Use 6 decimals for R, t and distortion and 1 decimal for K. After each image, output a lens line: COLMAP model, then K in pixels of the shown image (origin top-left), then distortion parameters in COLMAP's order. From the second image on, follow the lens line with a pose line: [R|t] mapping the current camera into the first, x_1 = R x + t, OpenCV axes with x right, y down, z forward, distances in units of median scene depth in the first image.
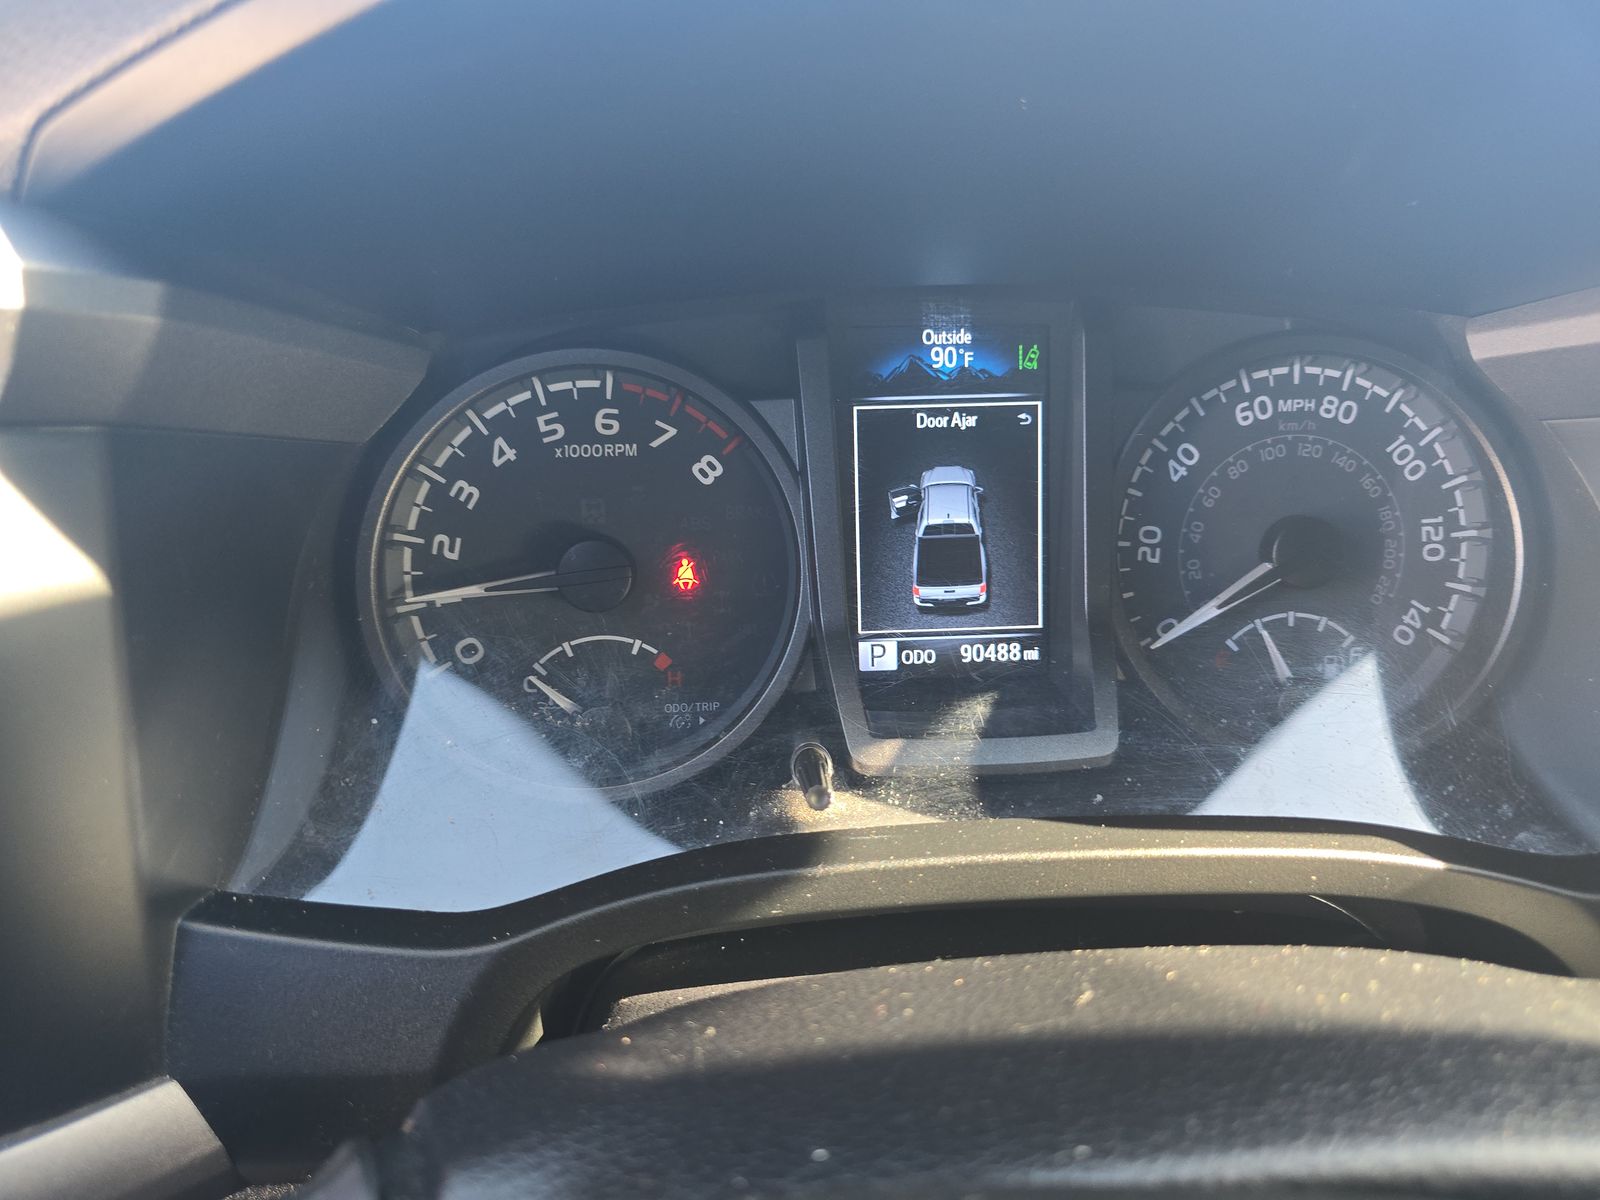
lens RADIAL K [[1073.6, 0, 803.6], [0, 1073.6, 587.7], [0, 0, 1]] dist [0.014872, -0.017077]
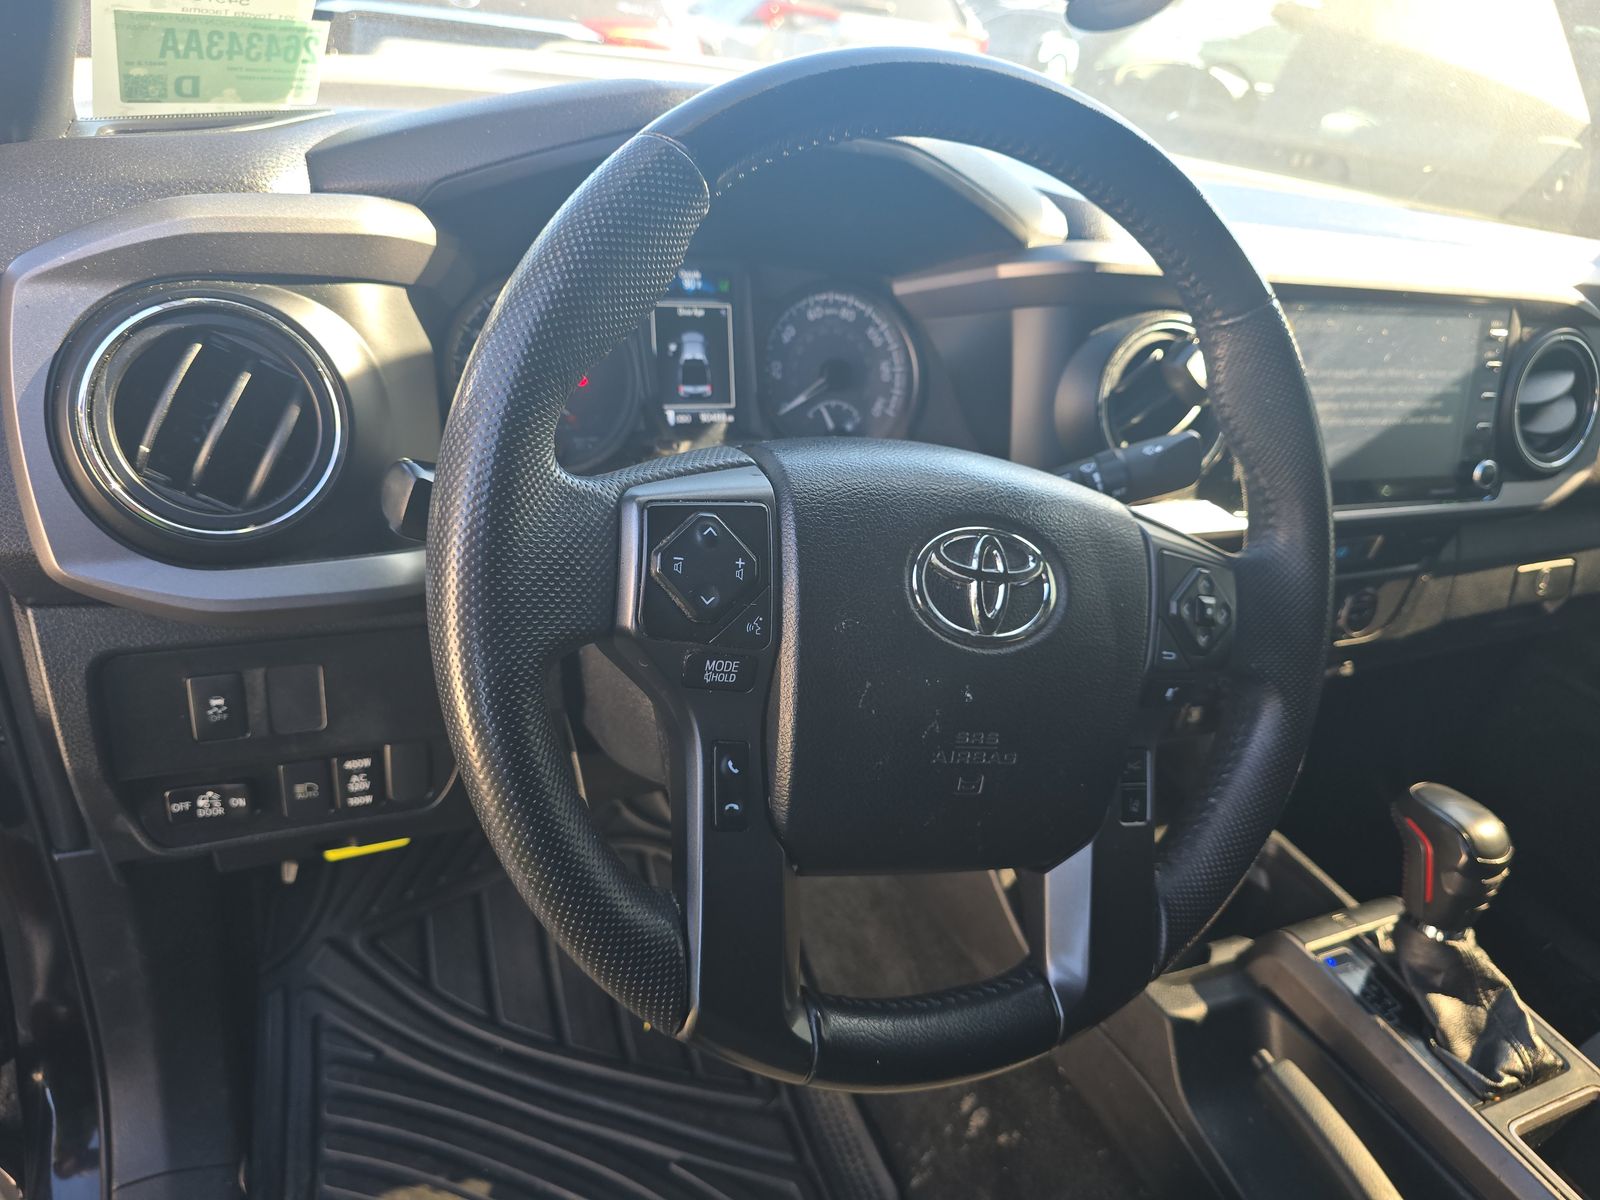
lens RADIAL K [[1073.6, 0, 804.6], [0, 1073.6, 608.4], [0, 0, 1]] dist [0.014872, -0.017077]
pose [[0.925479, -0.065414, 0.373108, -0.524424], [0.043390, 0.996800, 0.067135, 0.321160], [-0.376305, -0.045943, 0.925356, -1.203140]]
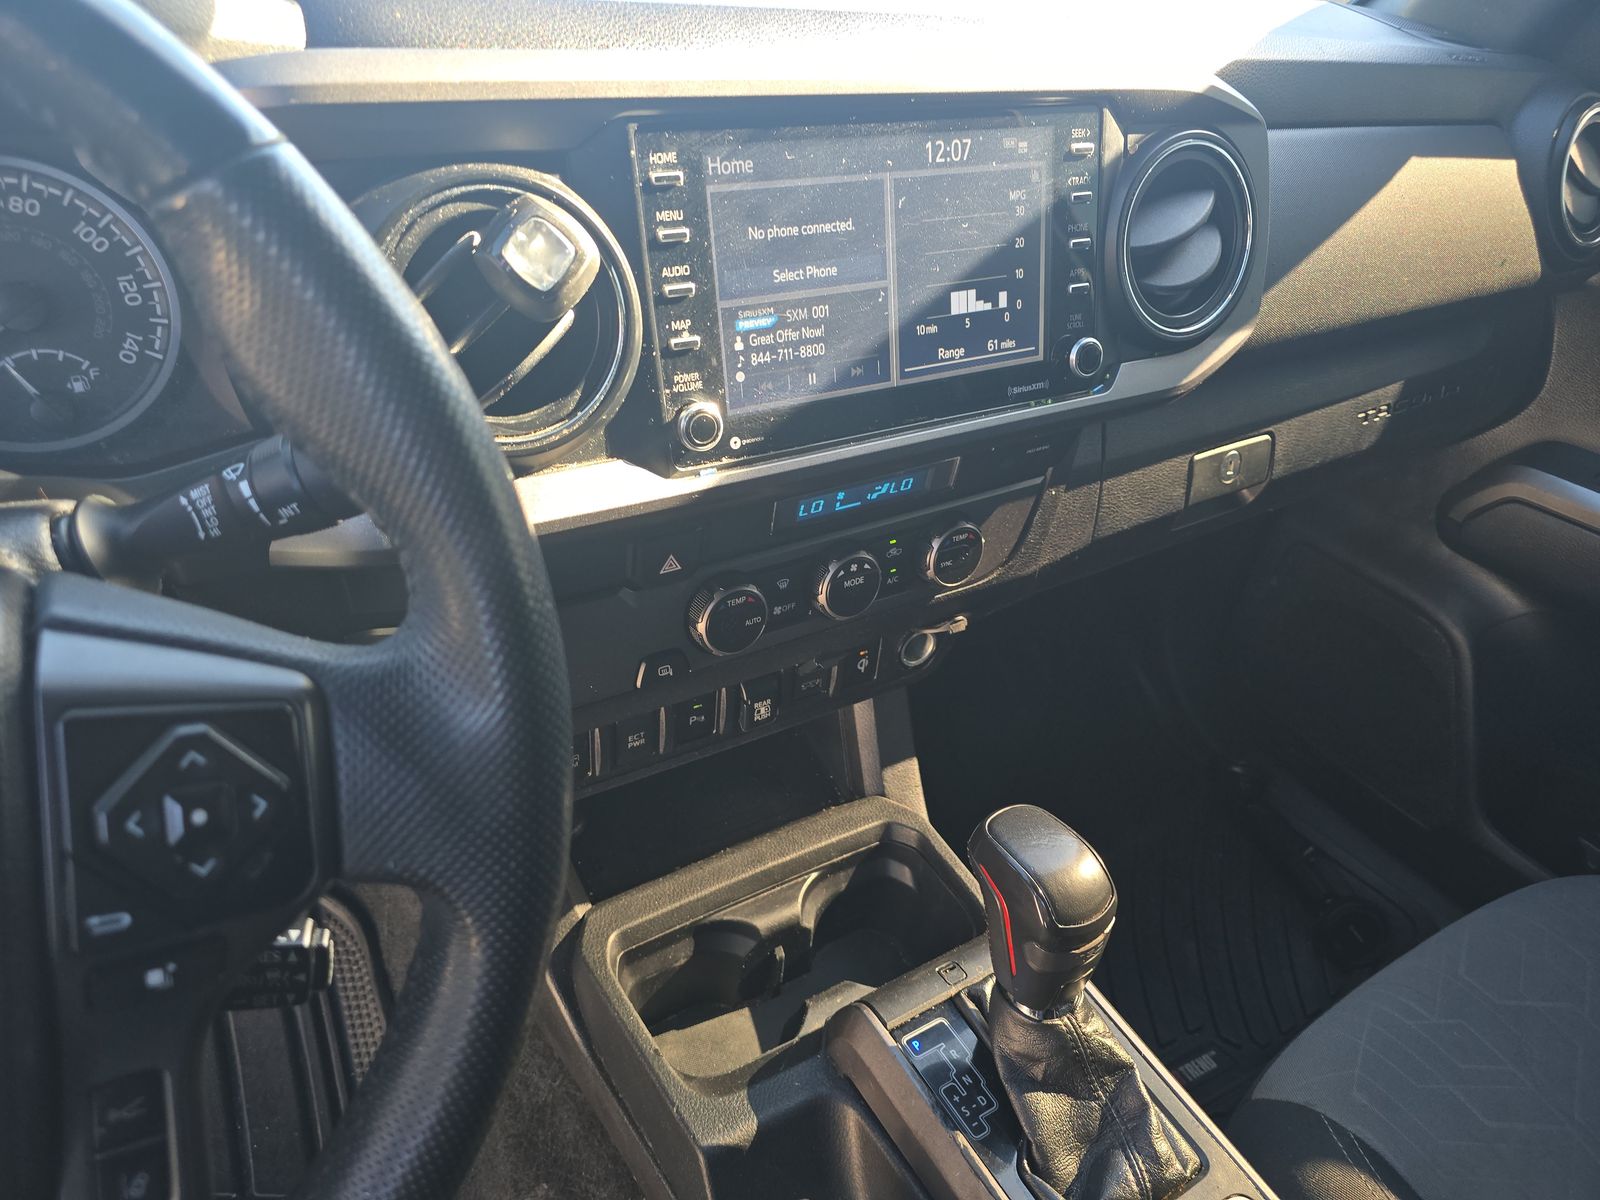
lens RADIAL K [[1073.6, 0, 789.0], [0, 1073.6, 596.2], [0, 0, 1]] dist [0.014872, -0.017077]
pose [[0.882020, -0.213193, 0.420226, 0.688162], [0.138713, 0.969754, 0.200837, 0.201811], [-0.450333, -0.118851, 0.884915, -0.837531]]
